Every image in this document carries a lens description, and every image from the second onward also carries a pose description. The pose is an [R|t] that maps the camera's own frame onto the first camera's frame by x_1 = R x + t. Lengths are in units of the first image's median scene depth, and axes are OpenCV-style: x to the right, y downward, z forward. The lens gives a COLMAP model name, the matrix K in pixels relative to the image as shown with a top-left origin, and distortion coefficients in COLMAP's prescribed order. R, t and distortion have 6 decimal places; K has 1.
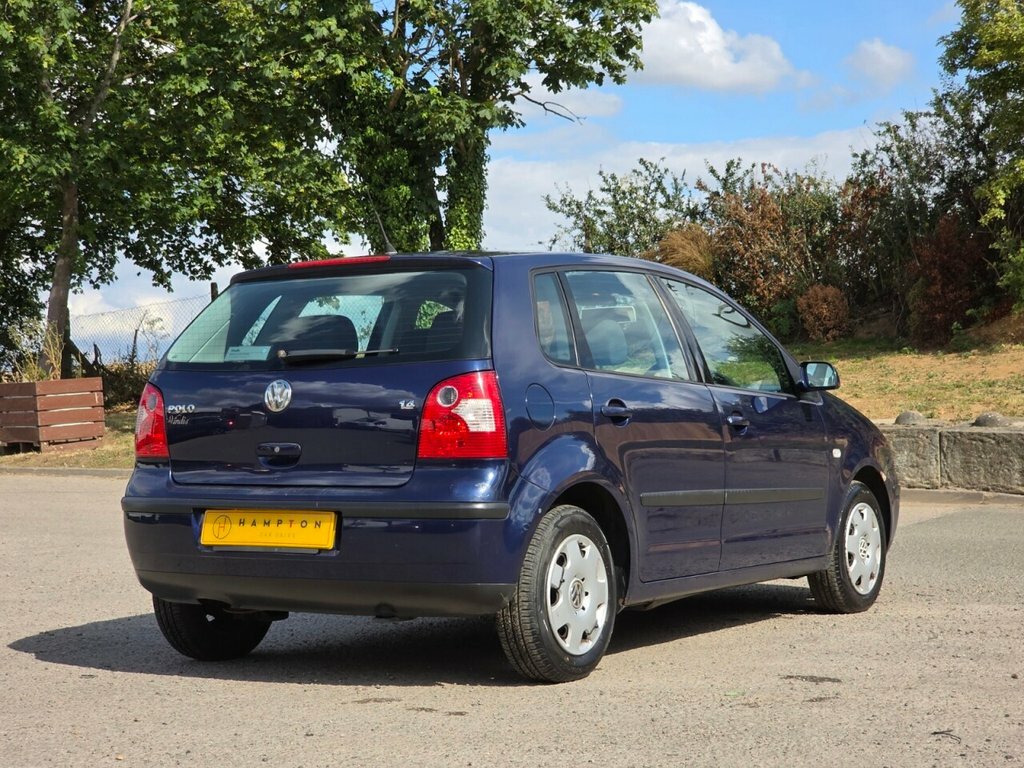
lens RADIAL K [[1913.0, 0, 517.6], [0, 1913.0, 352.0], [0, 0, 1]] dist [-0.014888, 0.255659]
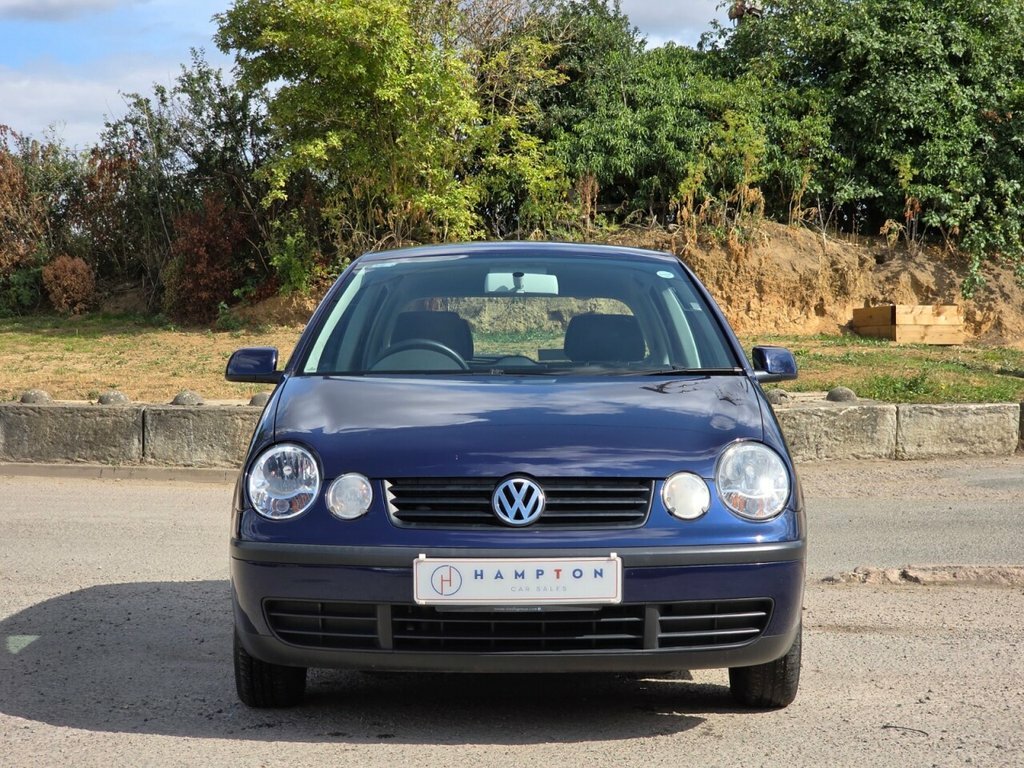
lens RADIAL K [[1913.0, 0, 517.6], [0, 1913.0, 352.0], [0, 0, 1]] dist [-0.014888, 0.255659]
pose [[0.881317, 0.029377, 0.471612, -0.100350], [-0.036717, 0.999305, 0.006368, -0.001061], [-0.471097, -0.022929, 0.881783, 0.038845]]
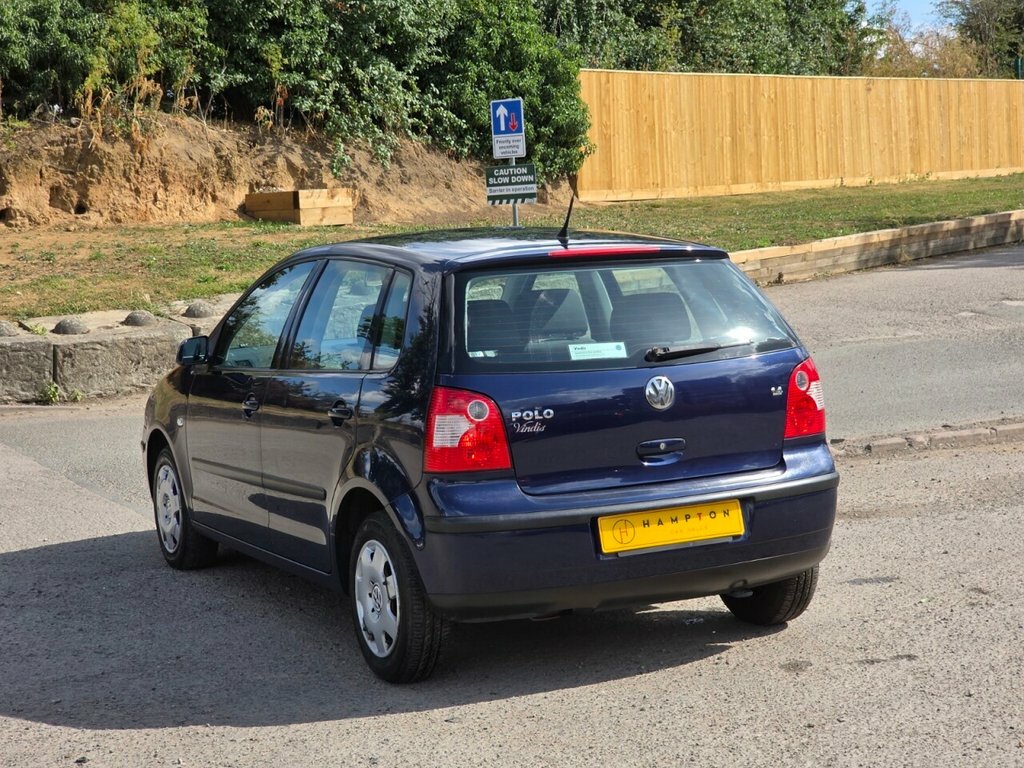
lens RADIAL K [[1909.7, 0, 499.9], [0, 1909.7, 339.1], [0, 0, 1]] dist [-0.021815, 0.356926]
pose [[0.548067, -0.067285, 0.833724, -0.267513], [0.006968, 0.997092, 0.075888, -0.021720], [-0.836405, -0.035782, 0.546942, 0.140405]]
